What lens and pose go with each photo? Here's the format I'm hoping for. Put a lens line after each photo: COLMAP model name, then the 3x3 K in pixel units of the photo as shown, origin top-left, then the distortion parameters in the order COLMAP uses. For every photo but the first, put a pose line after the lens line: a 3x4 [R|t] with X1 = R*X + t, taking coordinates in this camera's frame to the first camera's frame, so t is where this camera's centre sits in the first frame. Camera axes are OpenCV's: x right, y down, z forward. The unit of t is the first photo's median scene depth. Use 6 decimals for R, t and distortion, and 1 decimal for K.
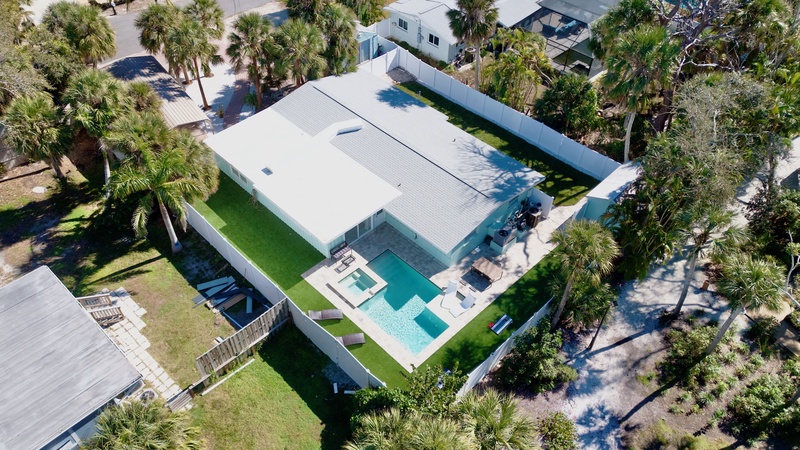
lens RADIAL K [[594.7, 0, 400.0], [0, 594.7, 225.0], [0, 0, 1]] dist [0.039502, -0.001253]
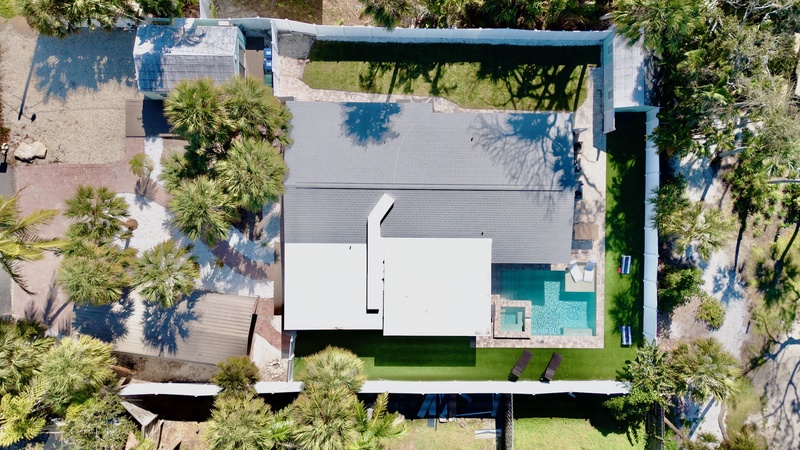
lens RADIAL K [[594.7, 0, 400.0], [0, 594.7, 225.0], [0, 0, 1]] dist [0.039502, -0.001253]
pose [[0.711003, -0.703187, -0.001573, -0.100125], [0.478307, 0.481981, 0.734110, -0.976807], [-0.515458, -0.522707, 0.679029, 0.424434]]
